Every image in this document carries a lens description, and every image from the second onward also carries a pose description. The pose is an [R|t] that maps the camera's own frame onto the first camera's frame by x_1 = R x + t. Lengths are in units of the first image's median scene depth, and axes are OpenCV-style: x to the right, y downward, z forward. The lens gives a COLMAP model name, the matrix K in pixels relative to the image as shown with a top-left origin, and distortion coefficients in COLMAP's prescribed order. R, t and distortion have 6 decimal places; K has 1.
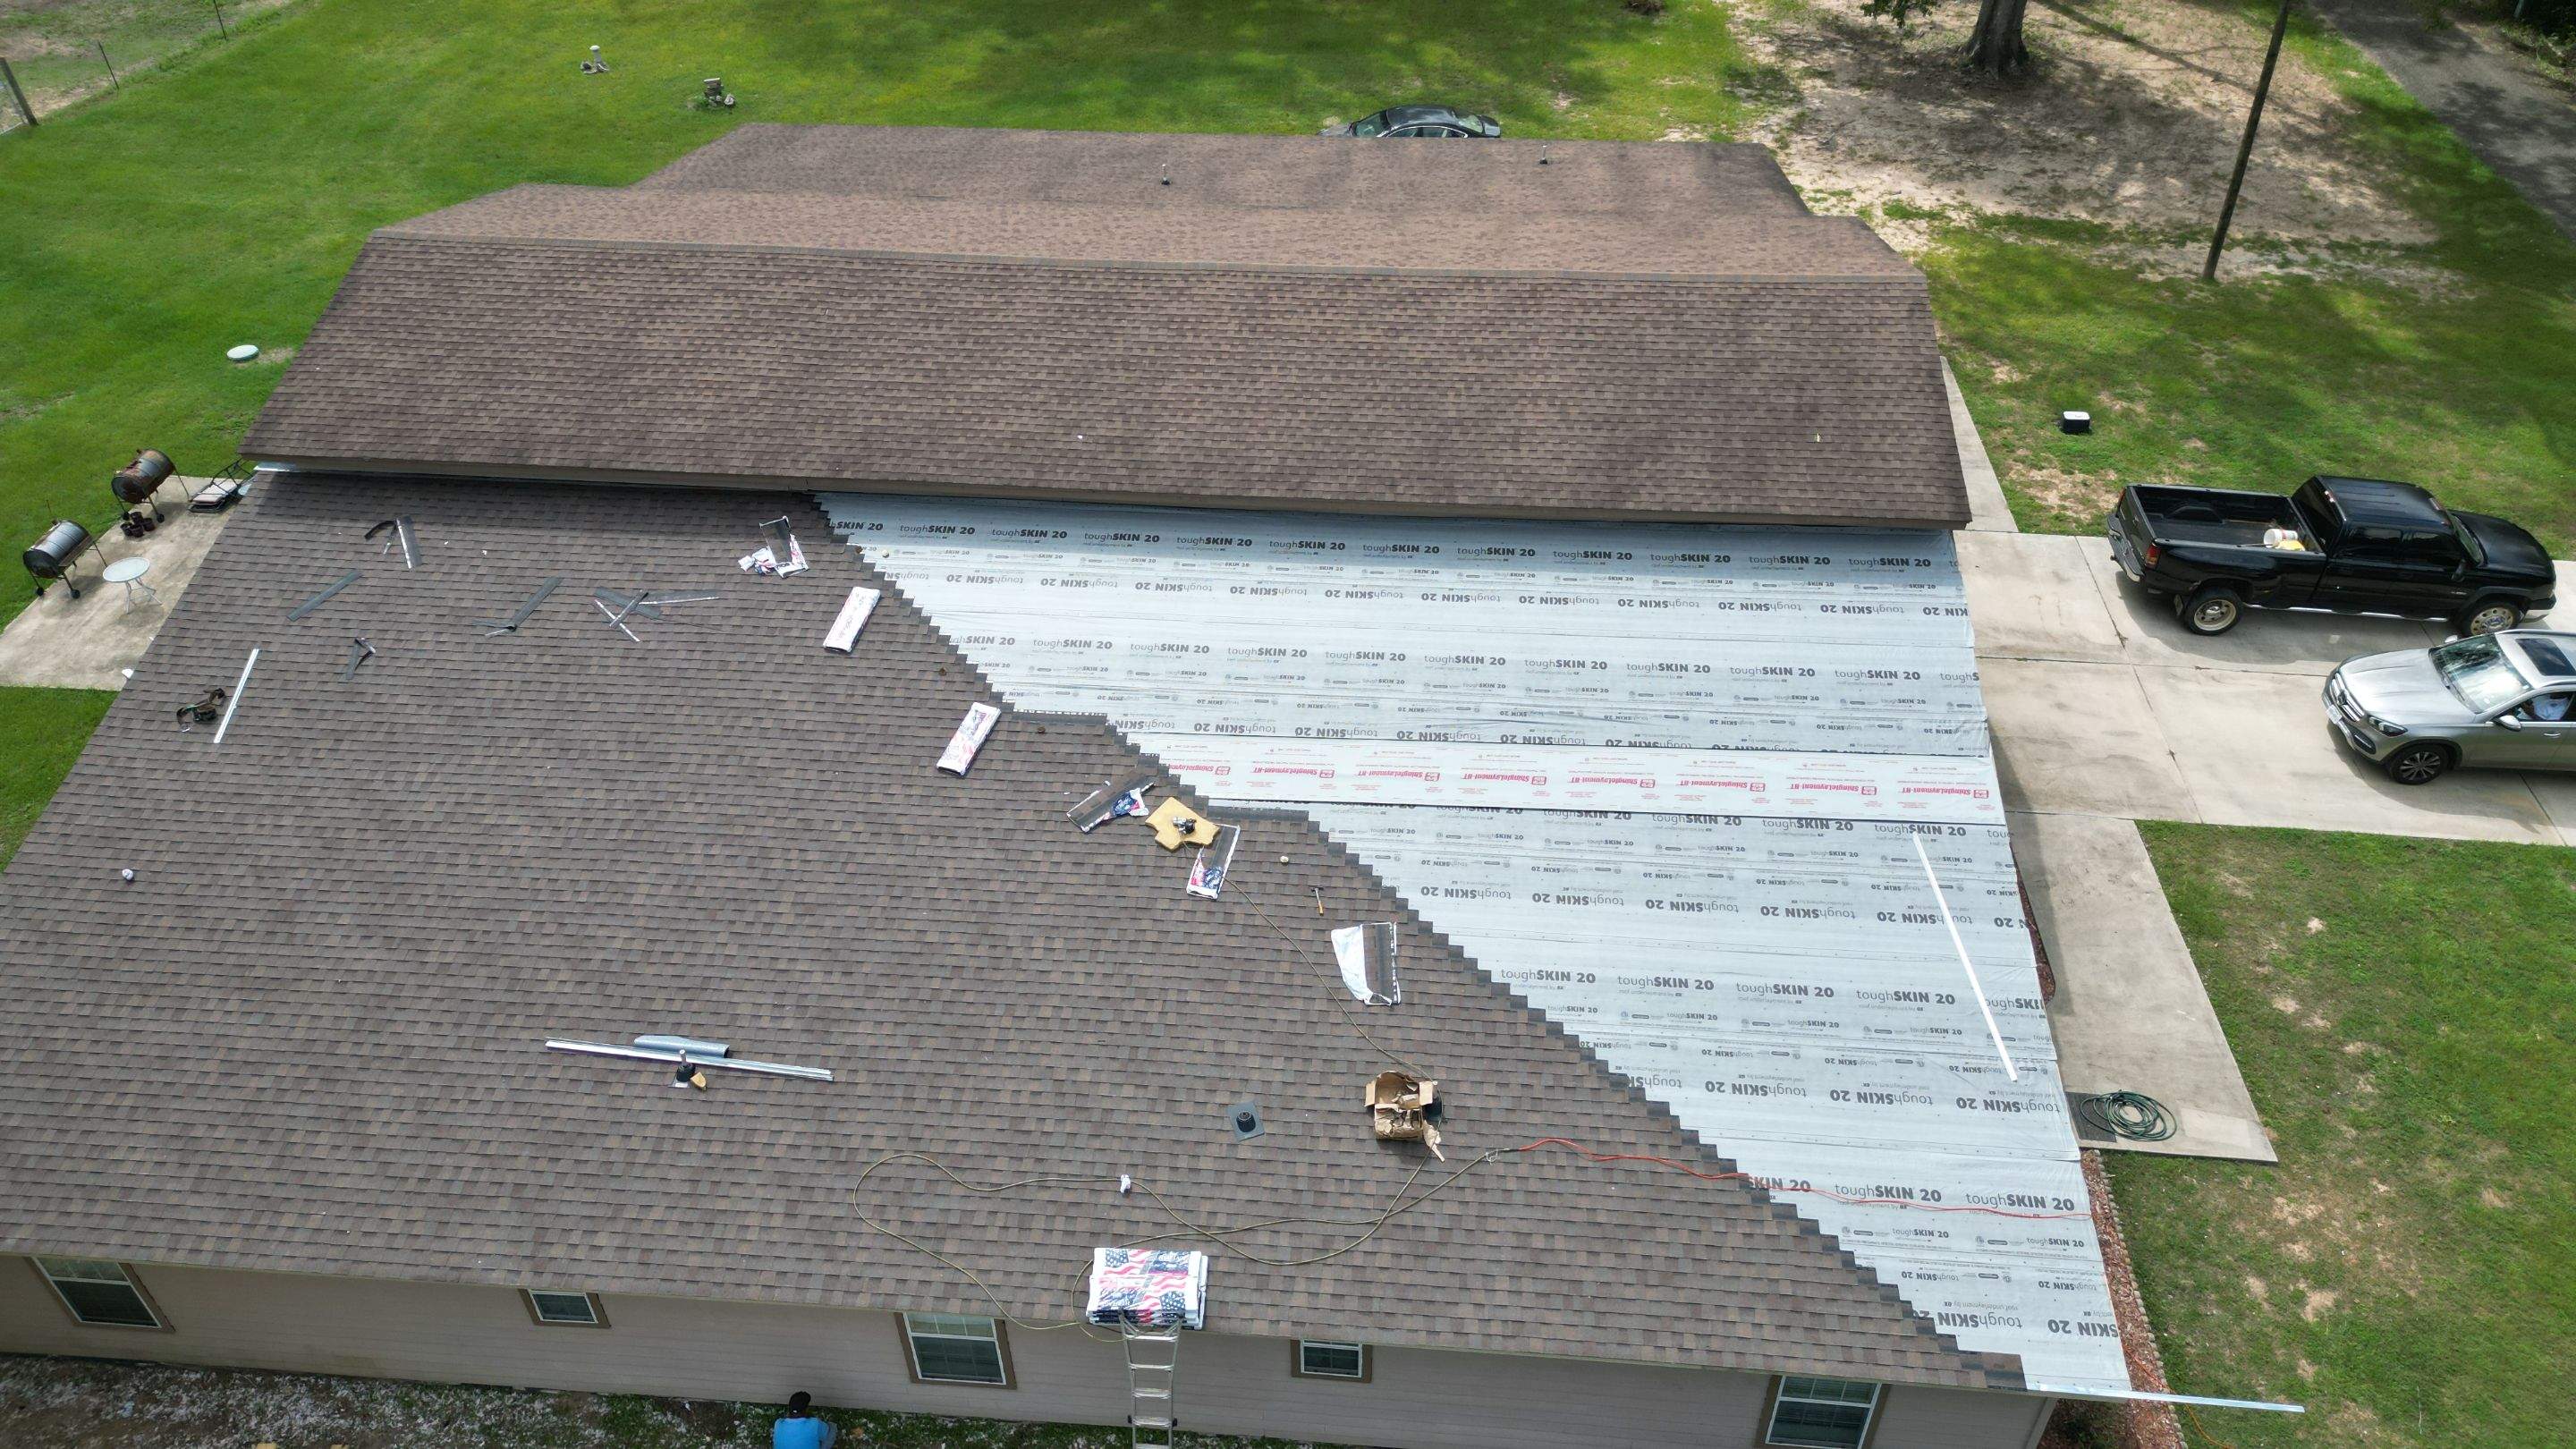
lens RADIAL K [[1803.9, 0, 1287.0], [0, 1803.9, 718.6], [0, 0, 1]] dist [0.086511, -0.100518]
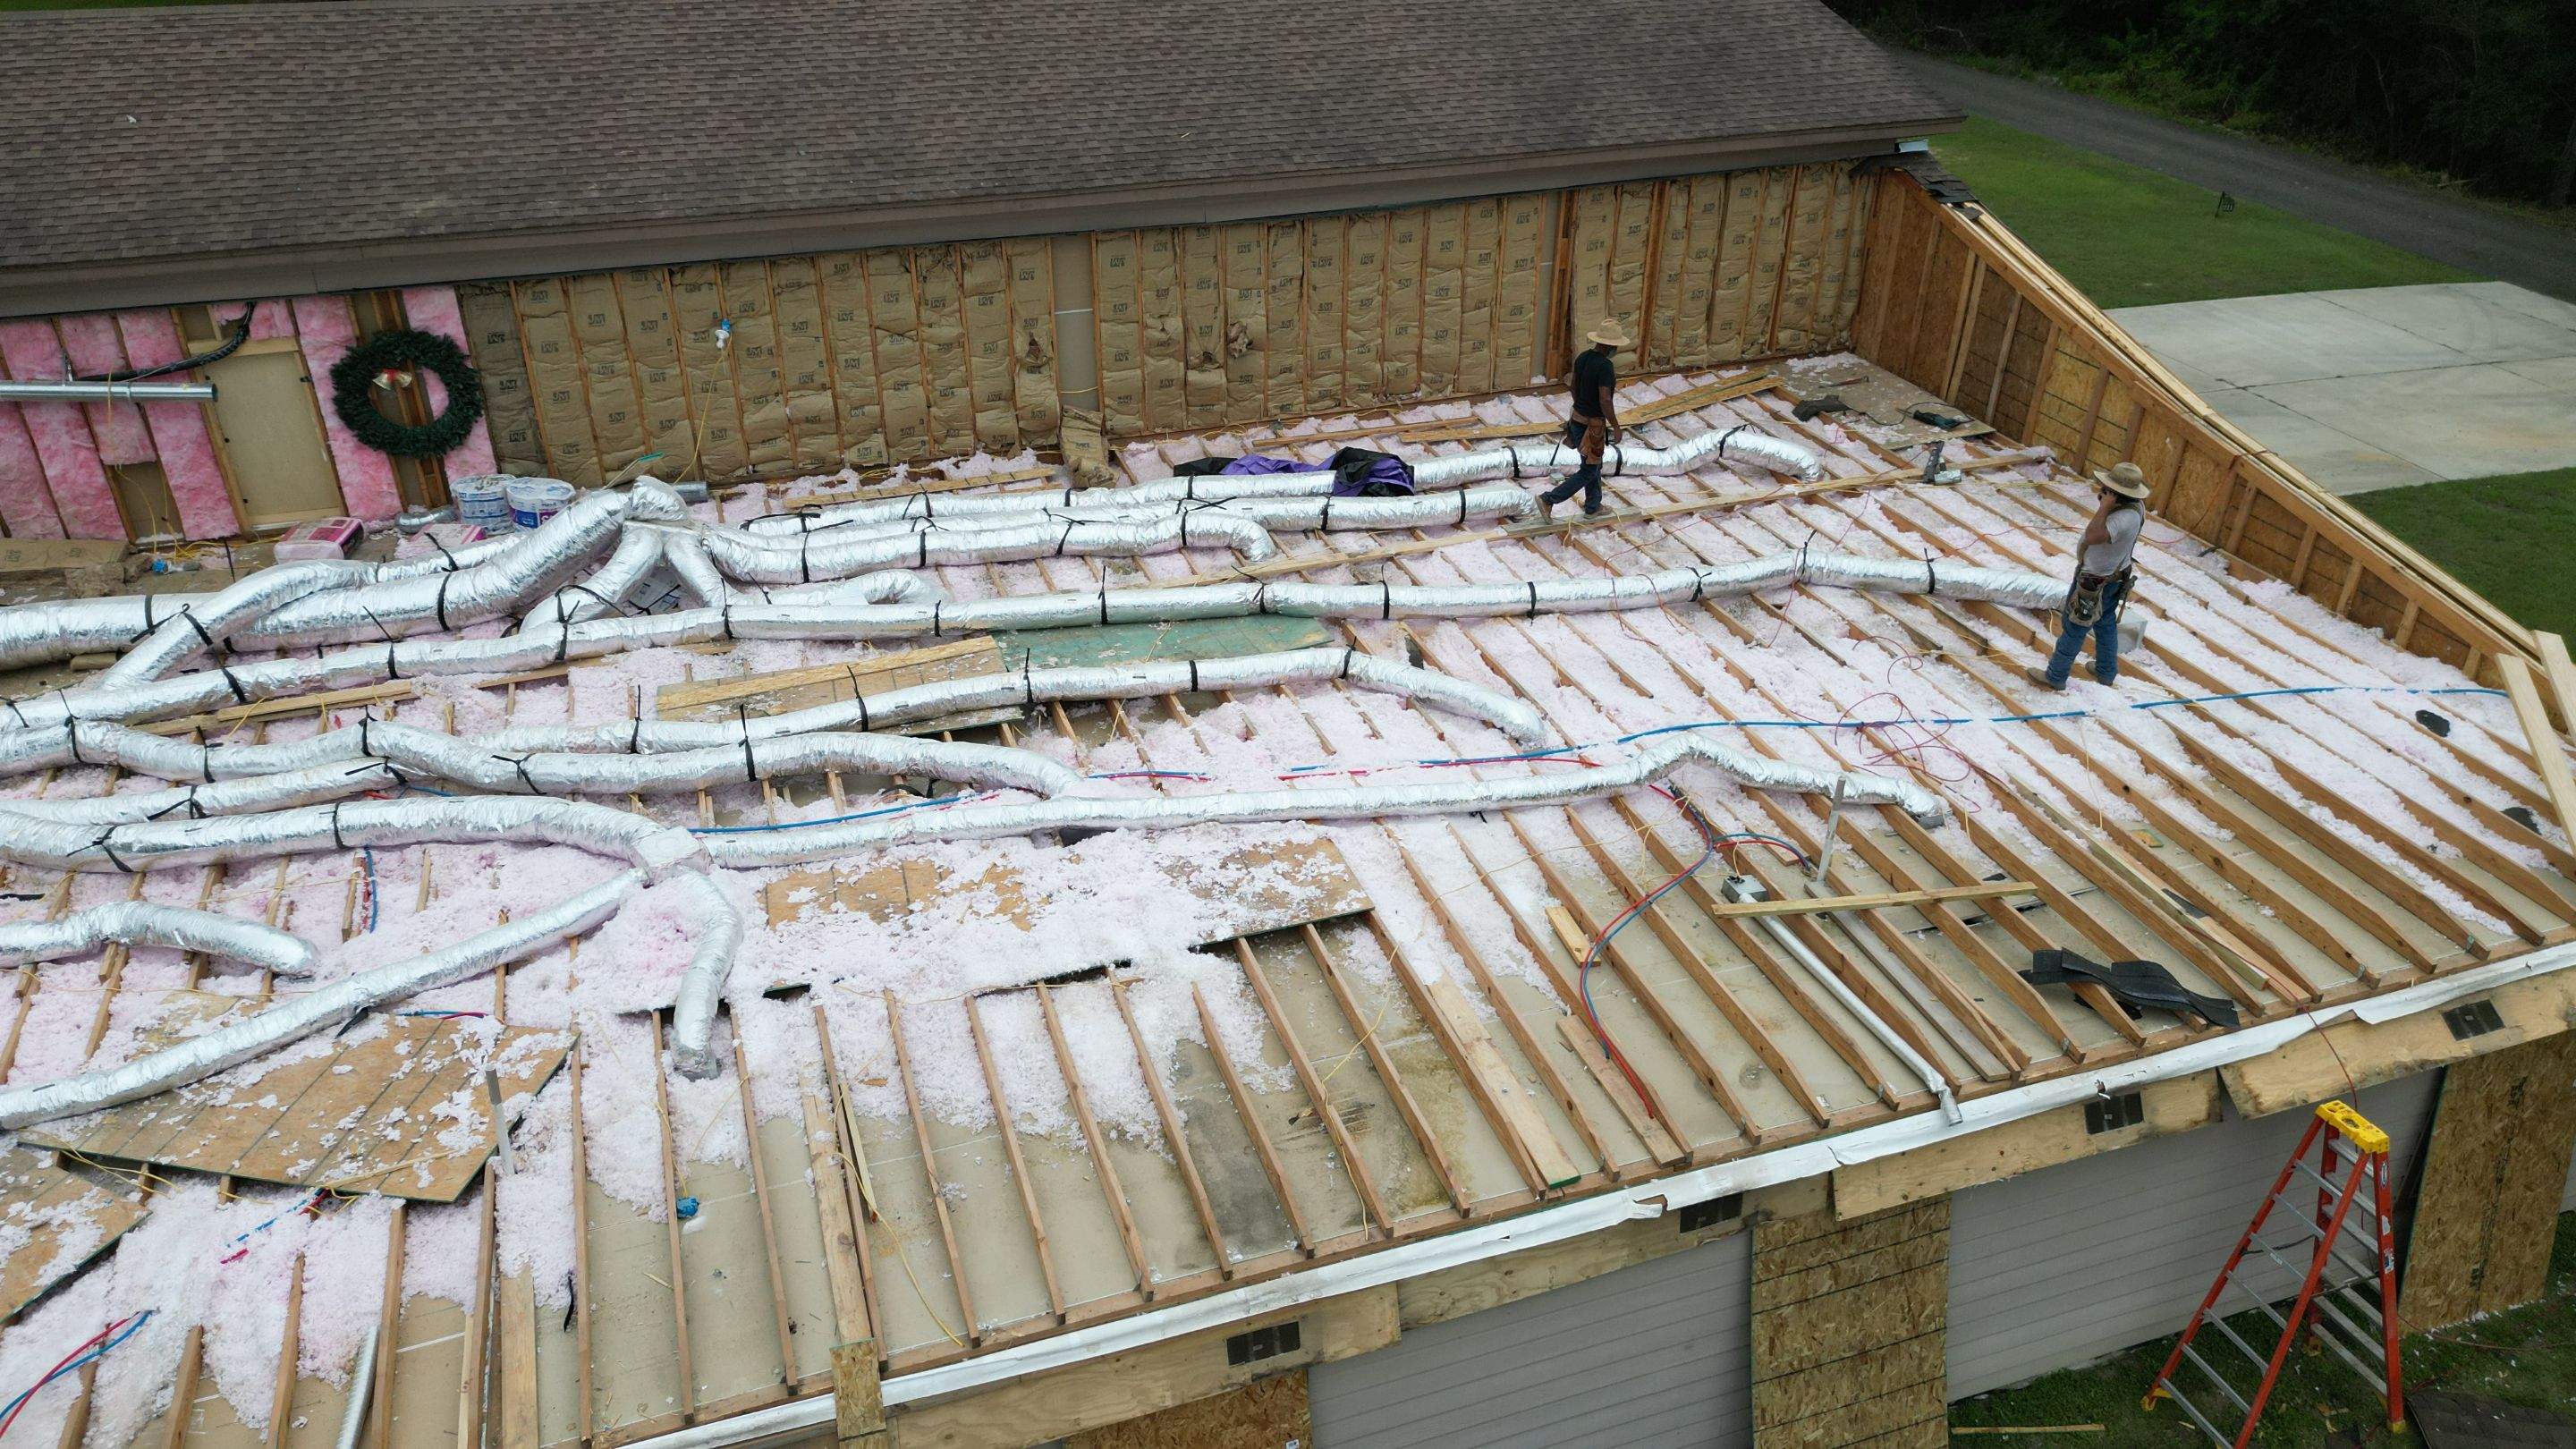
lens RADIAL K [[1803.9, 0, 1287.0], [0, 1803.9, 718.6], [0, 0, 1]] dist [0.086511, -0.100518]
pose [[0.913200, -0.190402, 0.360295, -0.220650], [0.241707, 0.964897, -0.102719, 0.143855], [-0.328089, 0.180889, 0.927166, 0.351548]]
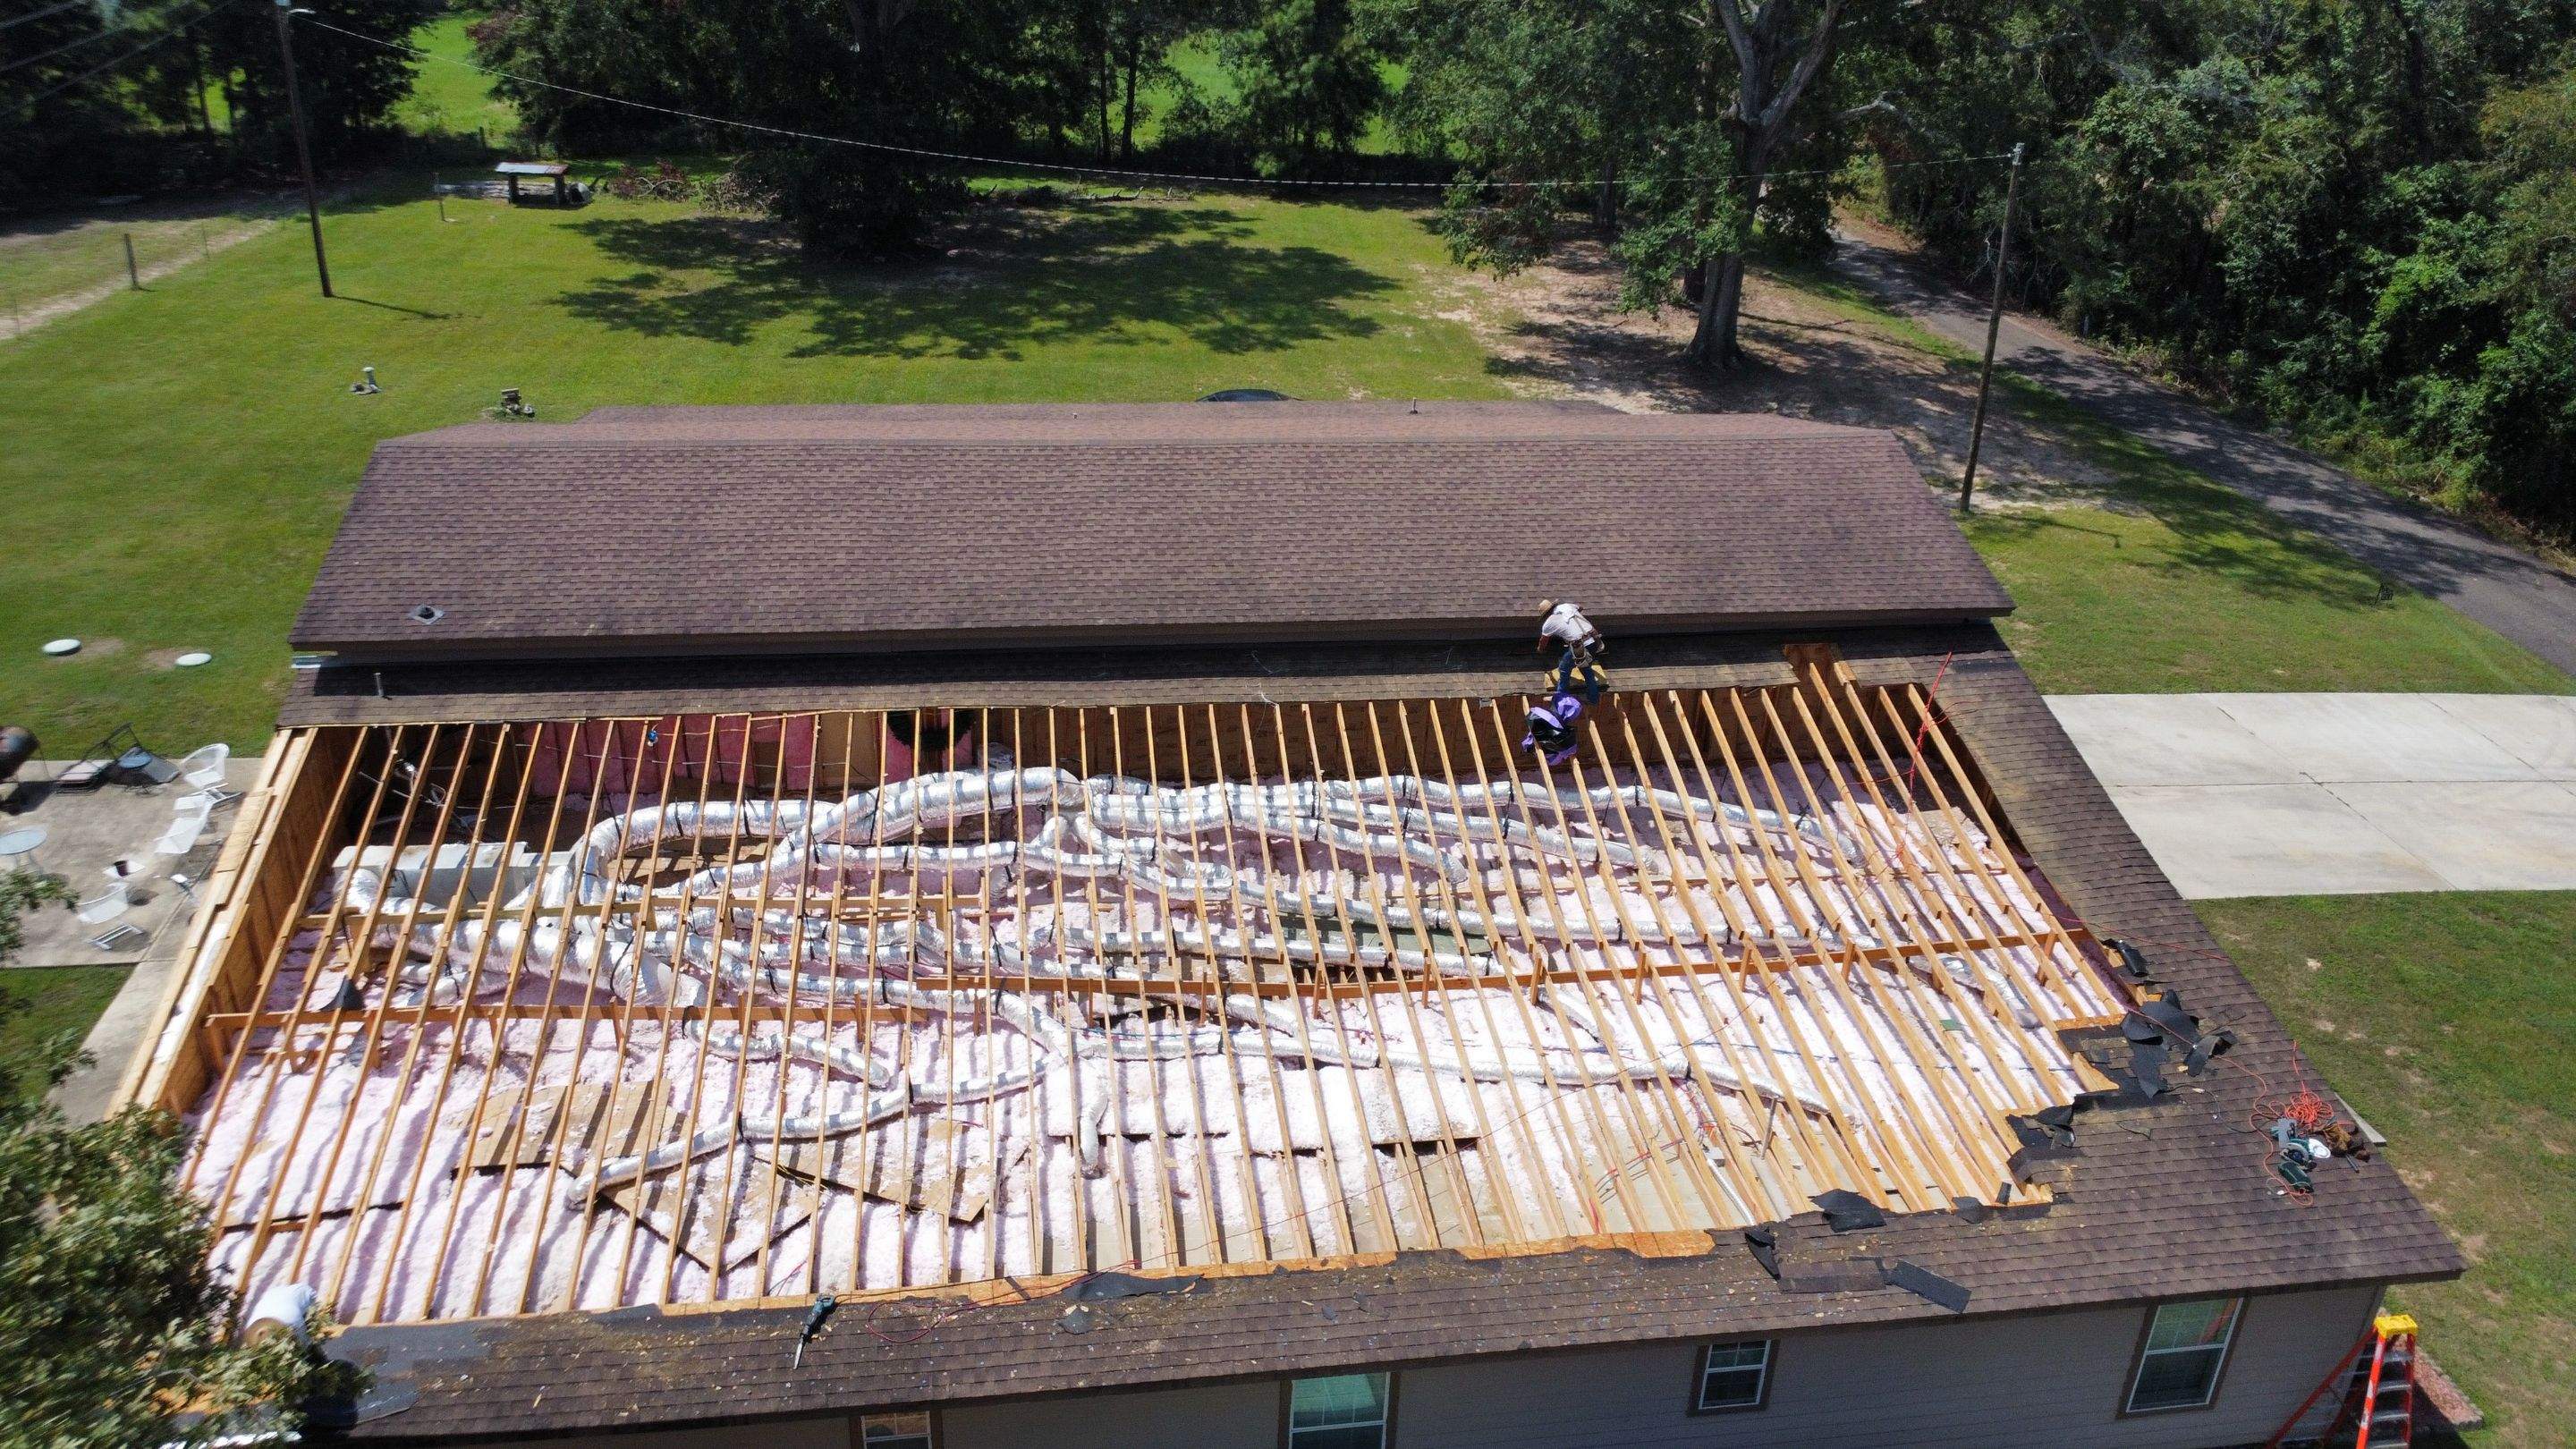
lens RADIAL K [[1877.9, 0, 1272.8], [0, 1877.9, 712.6], [0, 0, 1]] dist [-0.016689, -0.026395]
pose [[0.972755, -0.054846, 0.225255, -0.294393], [0.103697, 0.971935, -0.211160, 0.133232], [-0.207352, 0.228765, 0.951142, 0.017023]]
